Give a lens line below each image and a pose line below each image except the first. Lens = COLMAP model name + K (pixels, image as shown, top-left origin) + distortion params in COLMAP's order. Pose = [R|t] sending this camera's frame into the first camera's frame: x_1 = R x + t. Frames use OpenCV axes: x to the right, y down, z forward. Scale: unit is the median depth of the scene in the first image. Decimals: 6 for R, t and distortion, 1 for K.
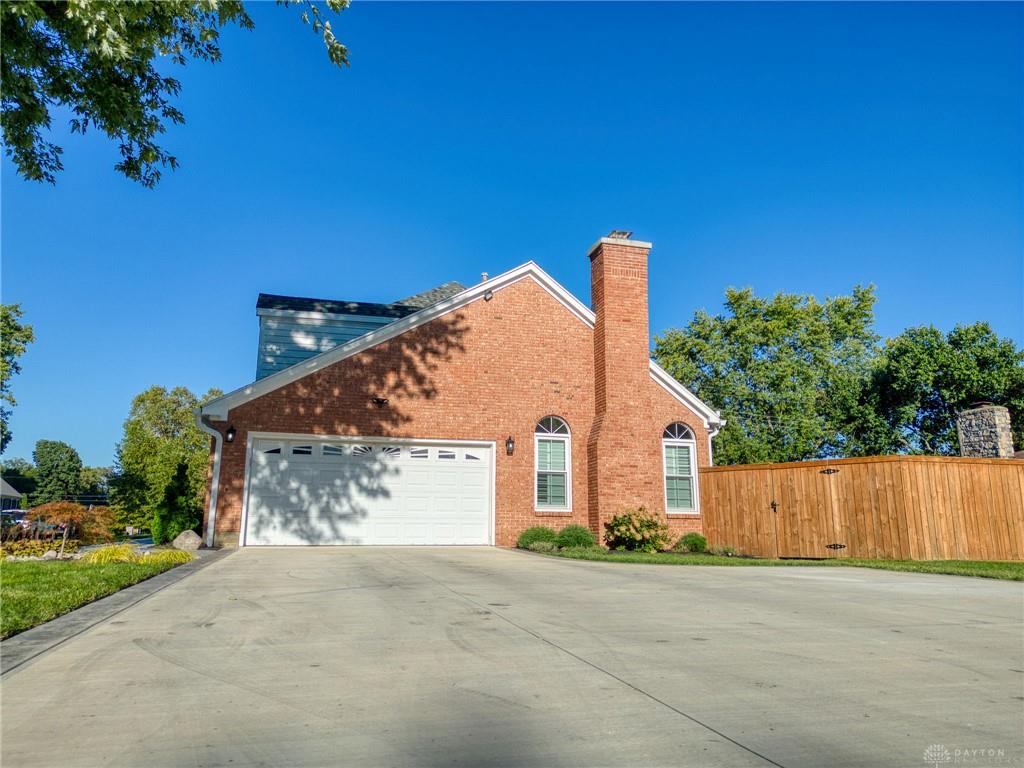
lens RADIAL K [[720.1, 0, 515.6], [0, 720.1, 378.6], [0, 0, 1]] dist [0.077838, -0.076705]
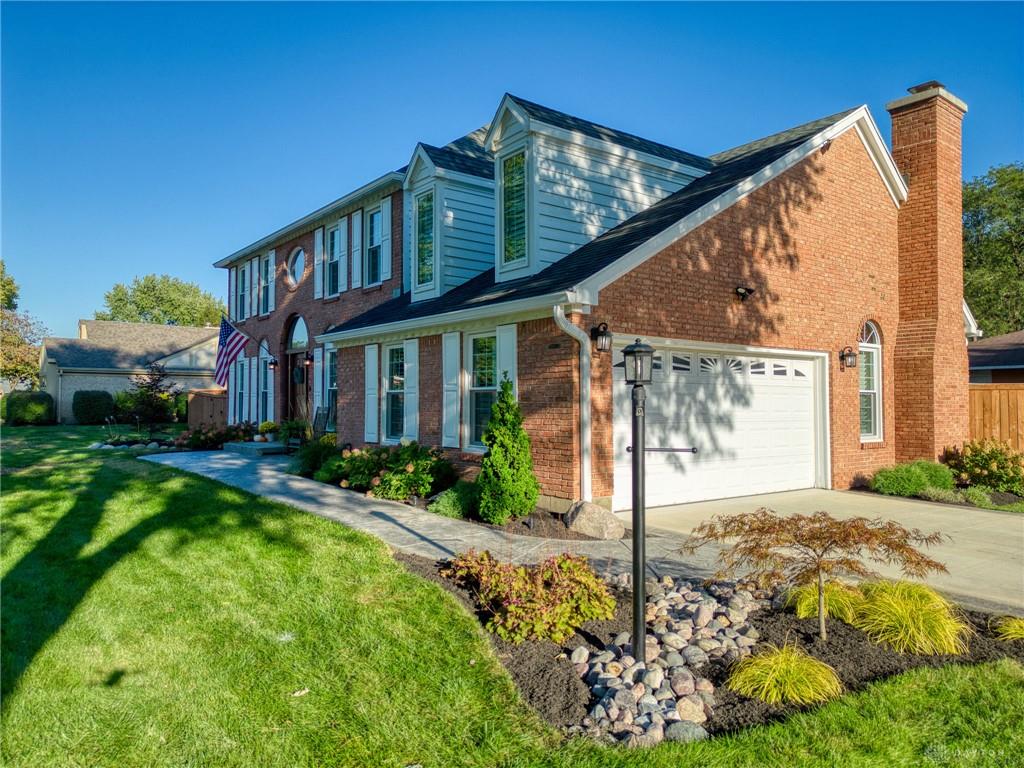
lens RADIAL K [[720.1, 0, 515.6], [0, 720.1, 378.6], [0, 0, 1]] dist [0.077838, -0.076705]
pose [[0.920398, 0.009228, 0.390873, -0.575651], [-0.079005, 0.983488, 0.162816, 0.015170], [-0.382917, -0.180736, 0.905930, 0.404629]]
